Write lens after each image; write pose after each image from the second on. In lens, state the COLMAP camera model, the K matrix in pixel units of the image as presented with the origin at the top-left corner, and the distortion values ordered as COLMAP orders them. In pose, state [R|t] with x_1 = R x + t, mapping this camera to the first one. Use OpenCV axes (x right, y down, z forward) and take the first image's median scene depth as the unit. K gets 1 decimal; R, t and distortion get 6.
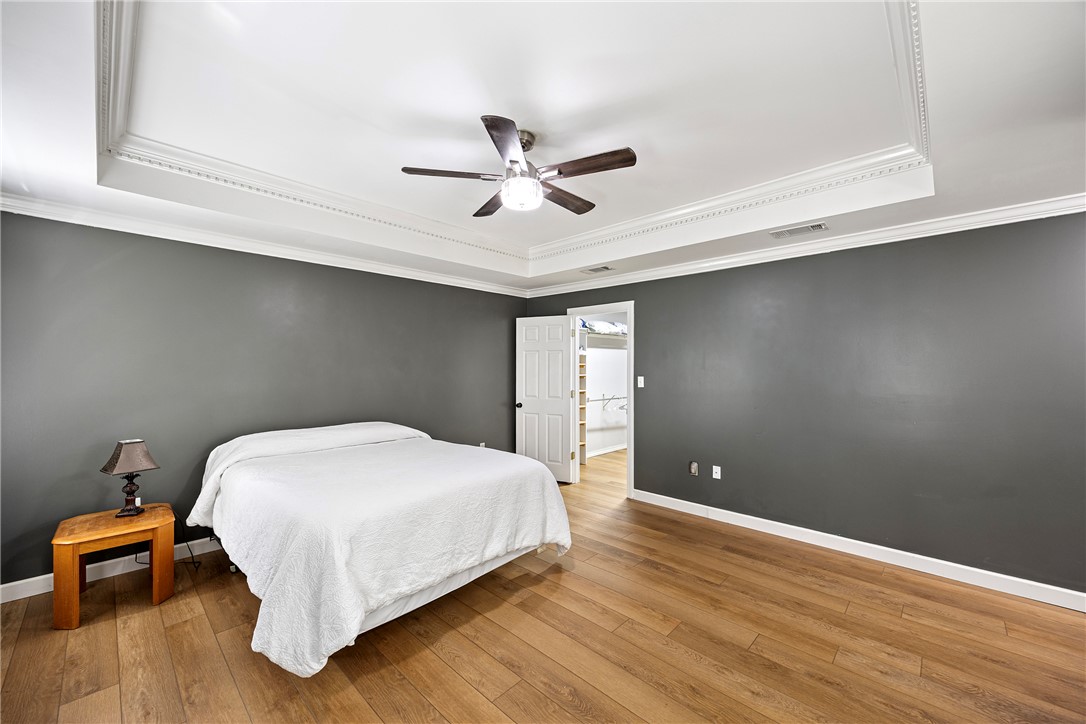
lens RADIAL K [[420.0, 0, 539.8], [0, 420.0, 361.9], [0, 0, 1]] dist [-0.000708, -0.000138]
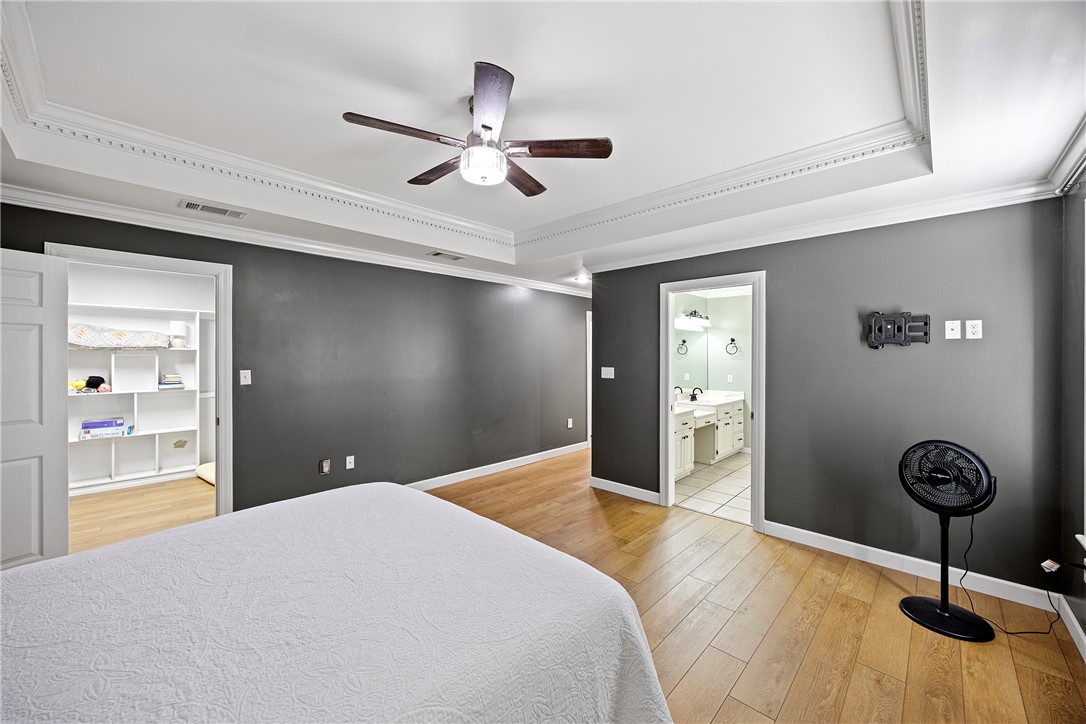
lens RADIAL K [[416.5, 0, 548.2], [0, 416.5, 357.0], [0, 0, 1]] dist [-0.000625, -0.000170]
pose [[-0.002001, -0.002246, 0.999995, -0.826142], [-0.010696, 0.999940, 0.002225, 0.006174], [-0.999941, -0.010691, -0.002025, 0.766699]]
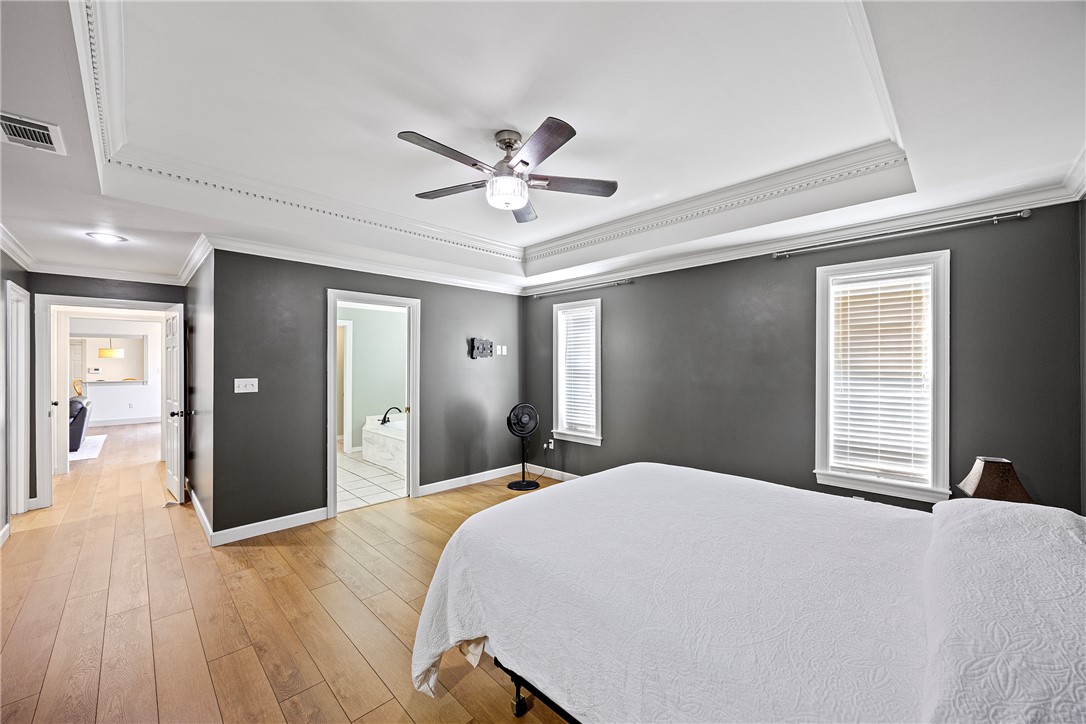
lens RADIAL K [[429.2, 0, 543.0], [0, 429.2, 362.0], [0, 0, 1]] dist [-0.000606, -0.000006]
pose [[-0.999726, 0.000774, 0.023412, -0.134558], [0.000530, 0.999946, -0.010422, 0.011487], [-0.023419, -0.010407, -0.999672, 1.790962]]
